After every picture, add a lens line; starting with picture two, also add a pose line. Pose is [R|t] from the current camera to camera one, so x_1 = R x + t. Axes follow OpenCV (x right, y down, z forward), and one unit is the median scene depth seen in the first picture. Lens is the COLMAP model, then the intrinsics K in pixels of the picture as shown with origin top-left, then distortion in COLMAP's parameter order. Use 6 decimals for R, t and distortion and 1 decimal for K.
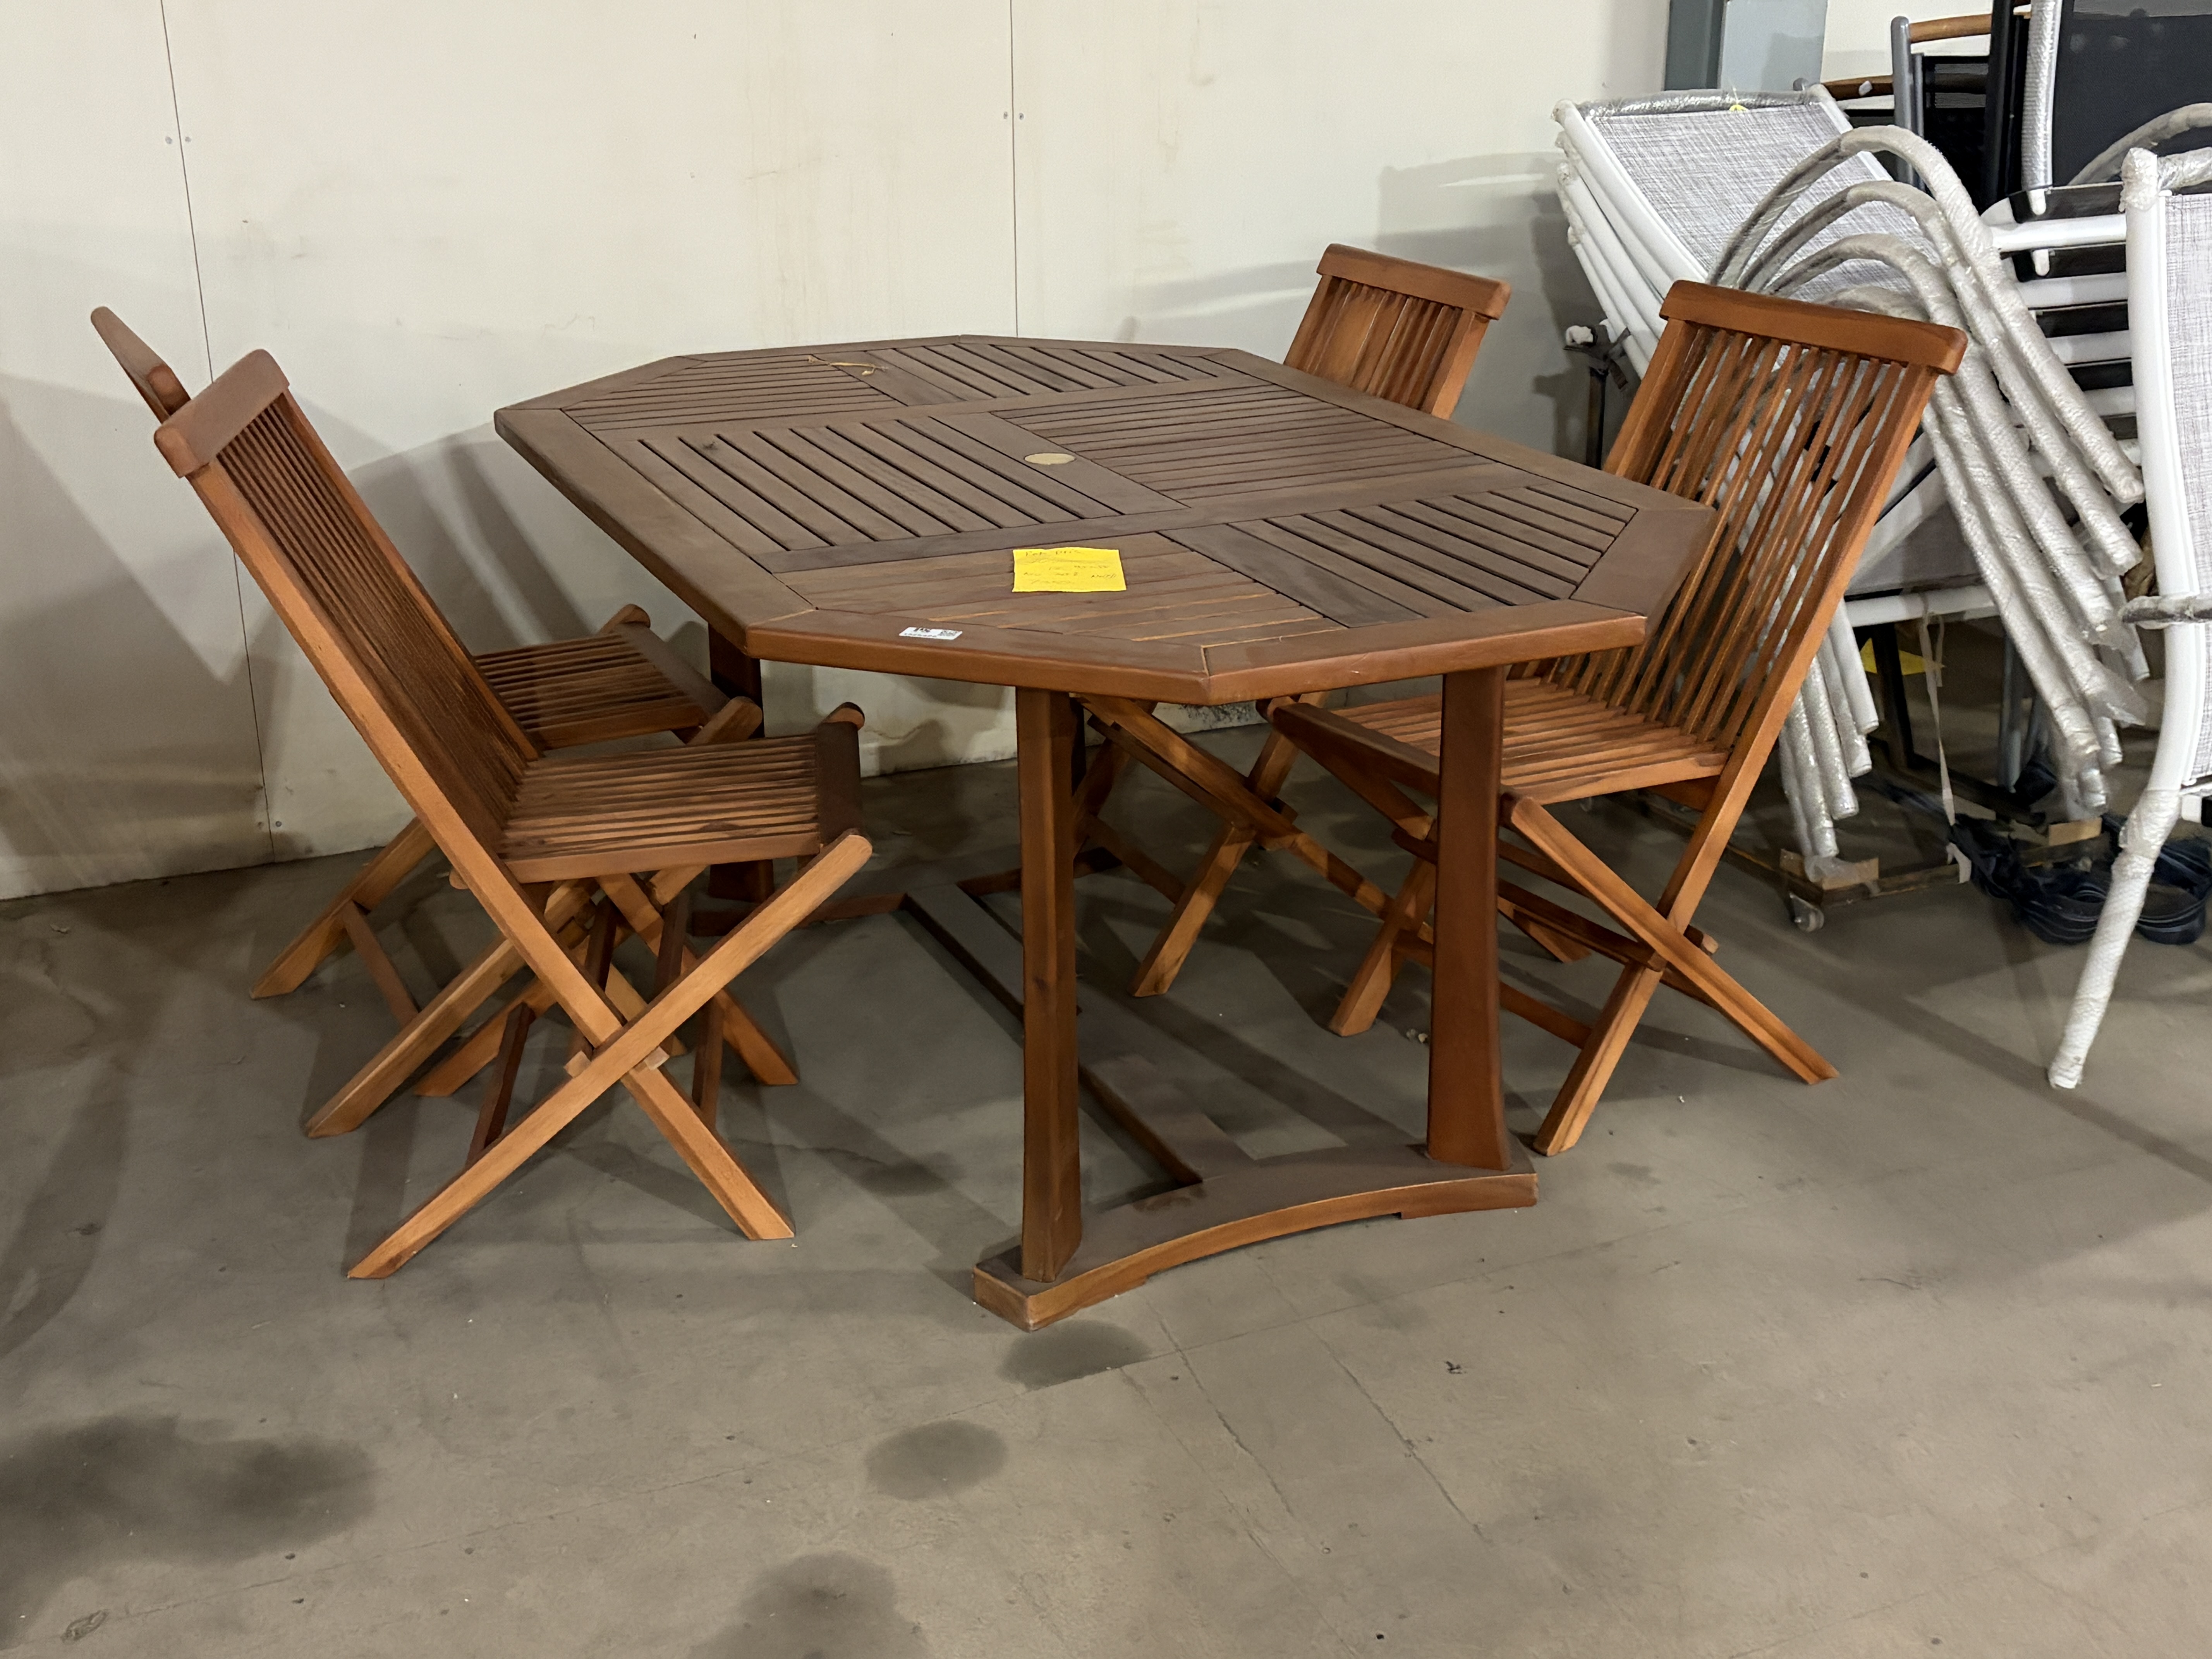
lens RADIAL K [[2472.8, 0, 1136.3], [0, 2472.8, 826.7], [0, 0, 1]] dist [0.140239, -0.395123]
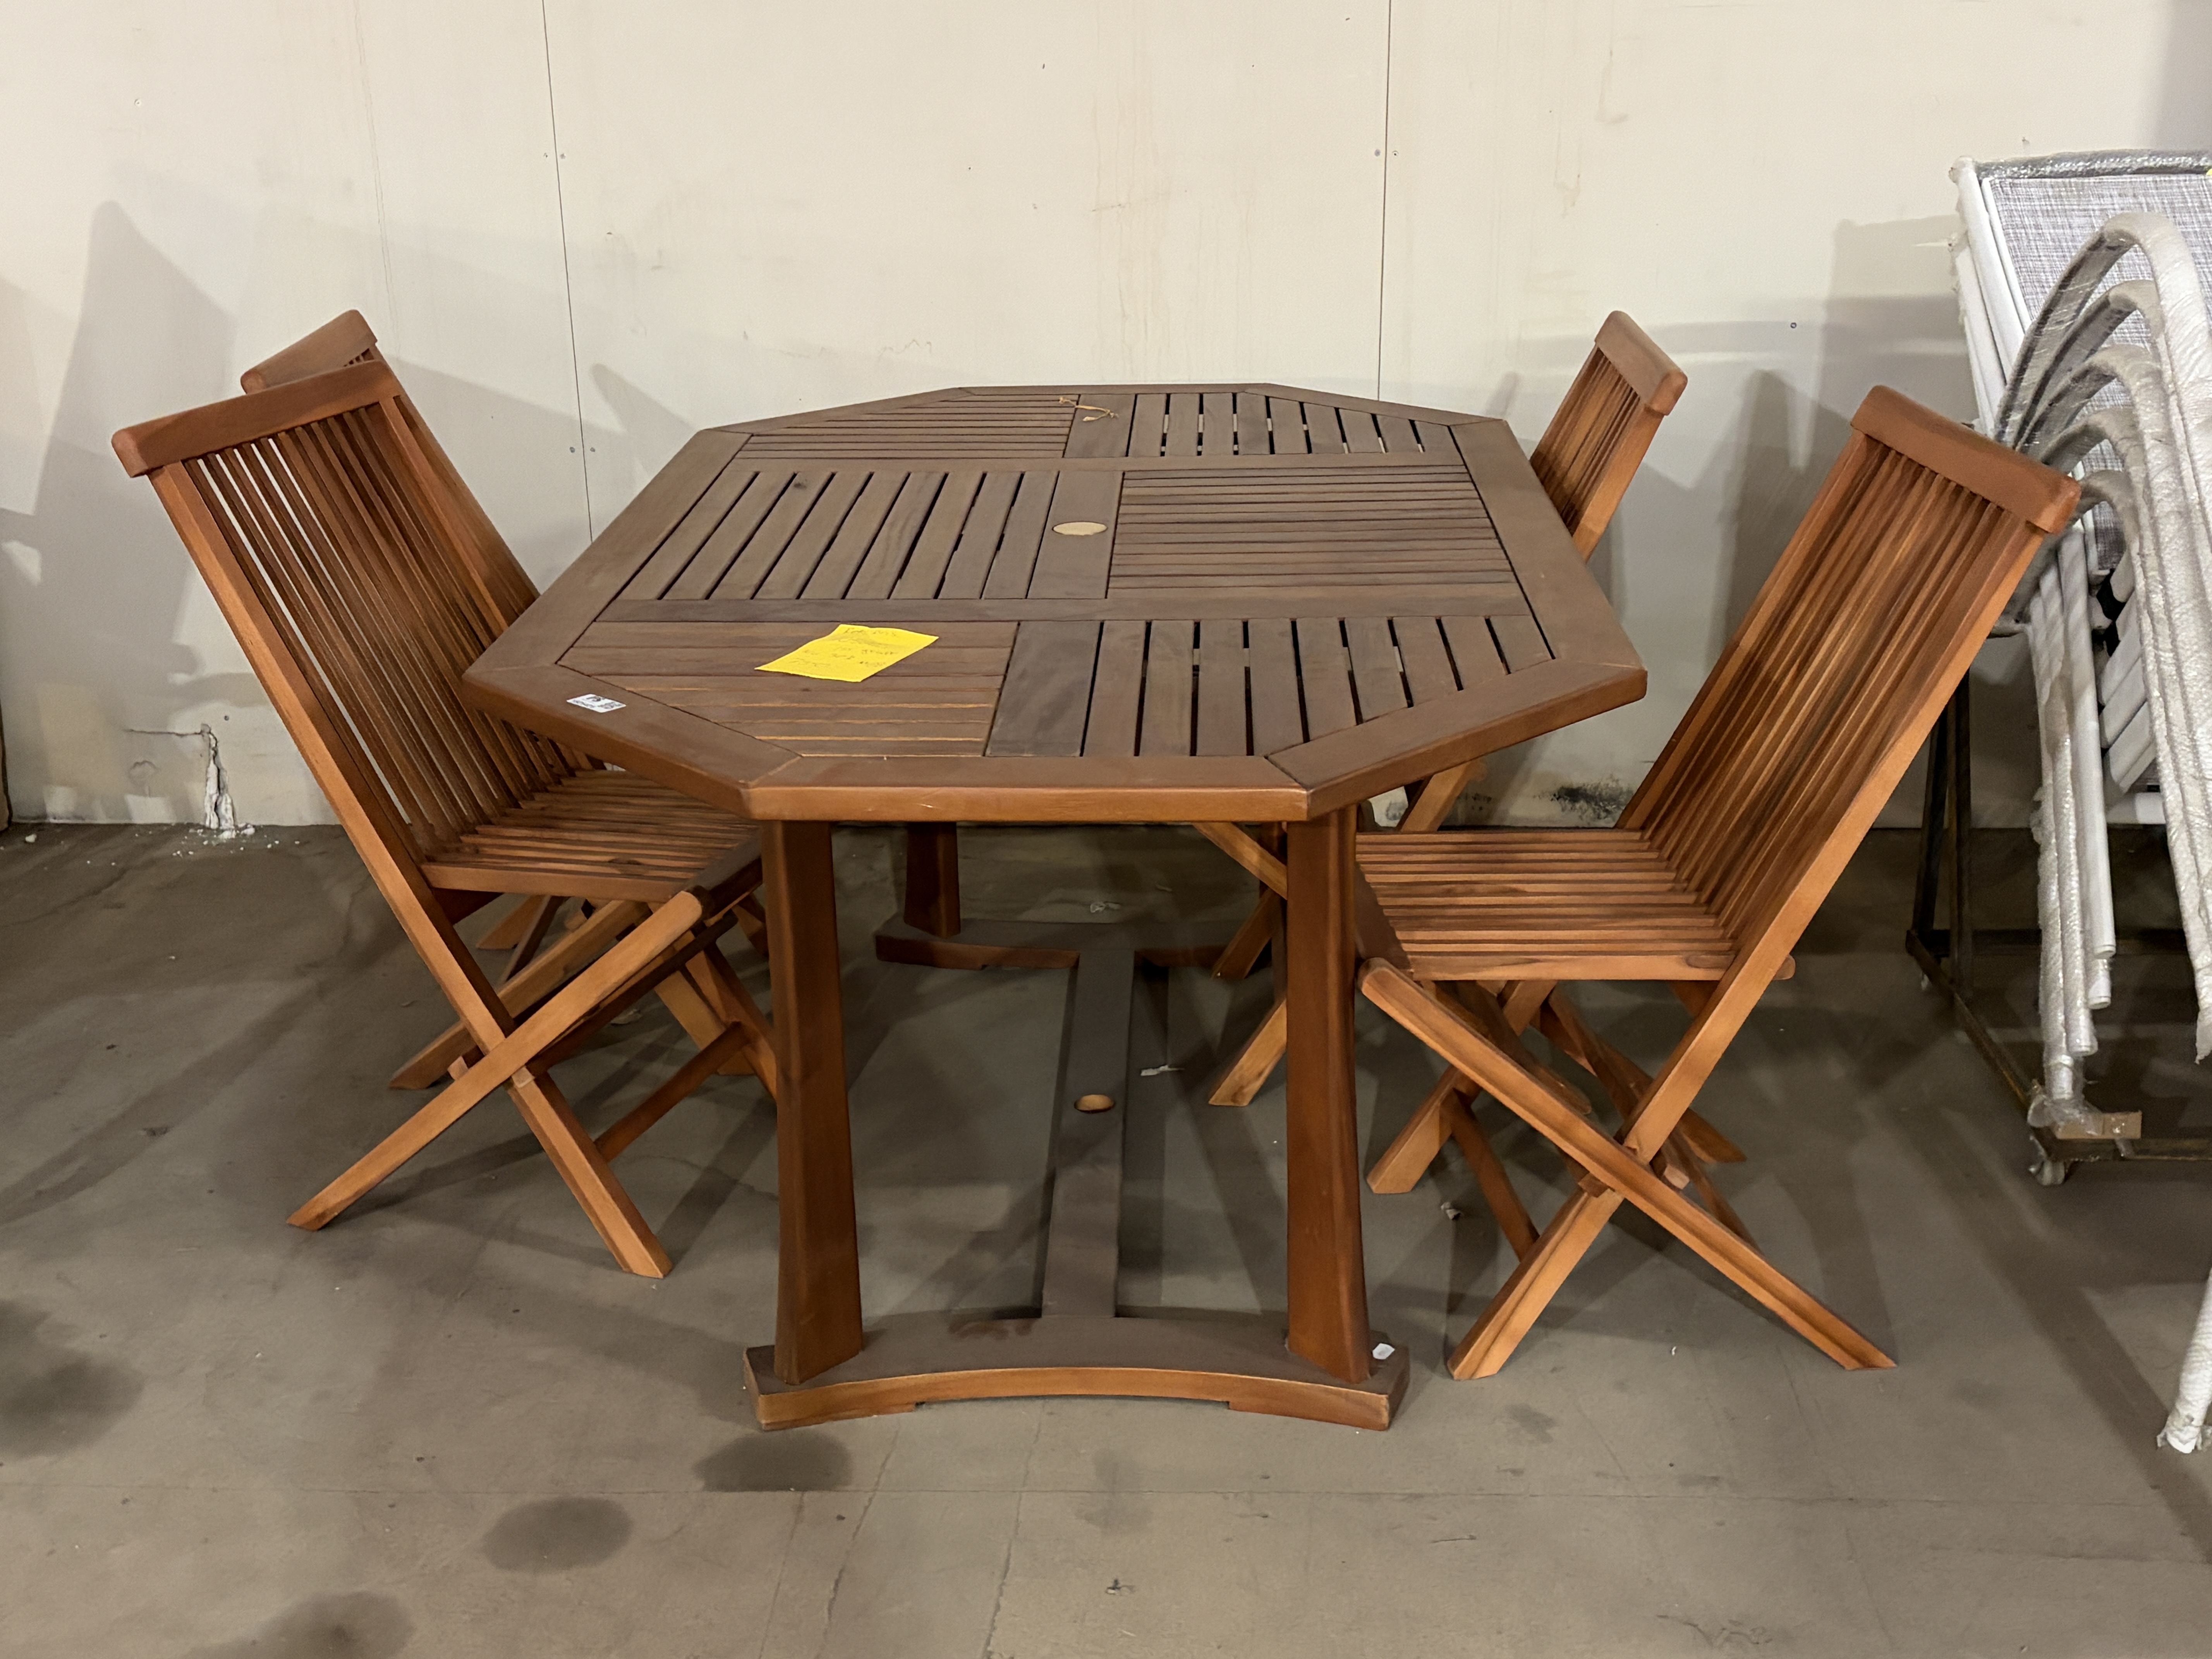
lens RADIAL K [[2472.8, 0, 1136.3], [0, 2472.8, 826.7], [0, 0, 1]] dist [0.140239, -0.395123]
pose [[0.895853, 0.146236, -0.419598, 0.433224], [-0.144449, 0.988849, 0.036226, -0.079615], [0.420217, 0.028158, 0.906987, 0.168174]]
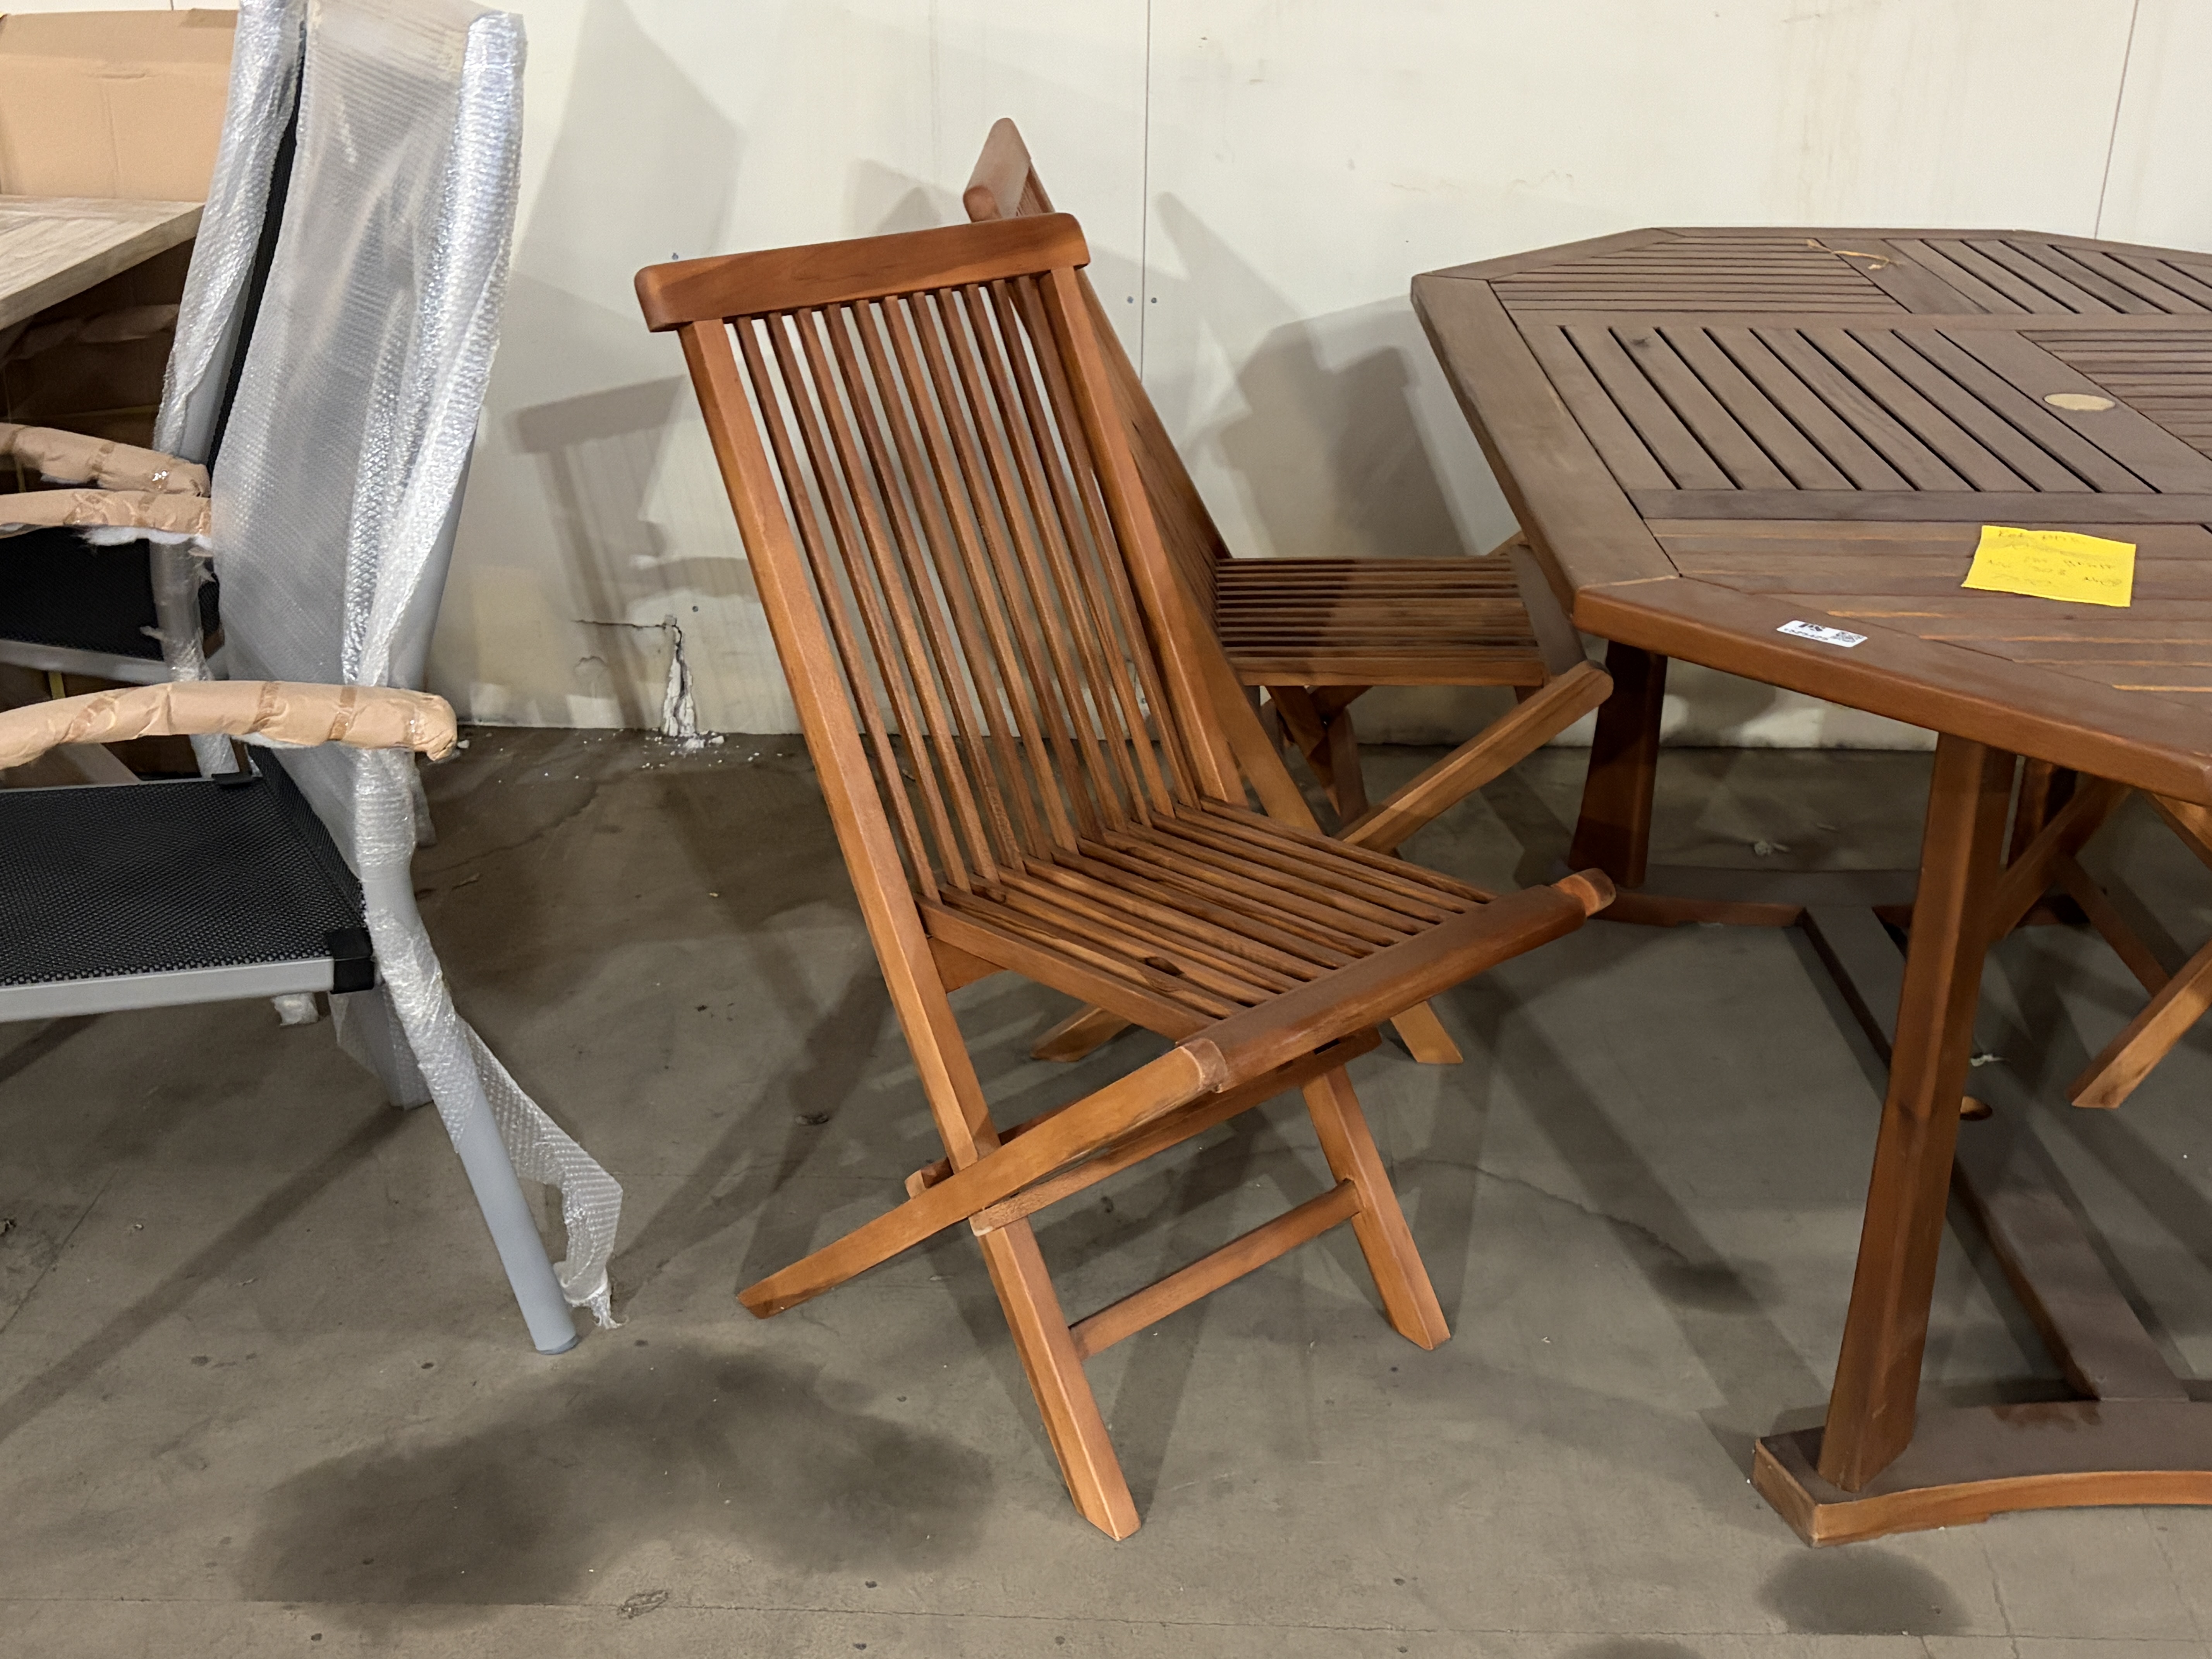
lens RADIAL K [[2479.5, 0, 1108.8], [0, 2479.5, 838.5], [0, 0, 1]] dist [0.102072, -0.248069]
pose [[0.903752, 0.182182, -0.387353, 0.018950], [-0.160728, 0.983123, 0.087385, -0.040806], [0.396735, -0.016716, 0.917781, 0.200985]]
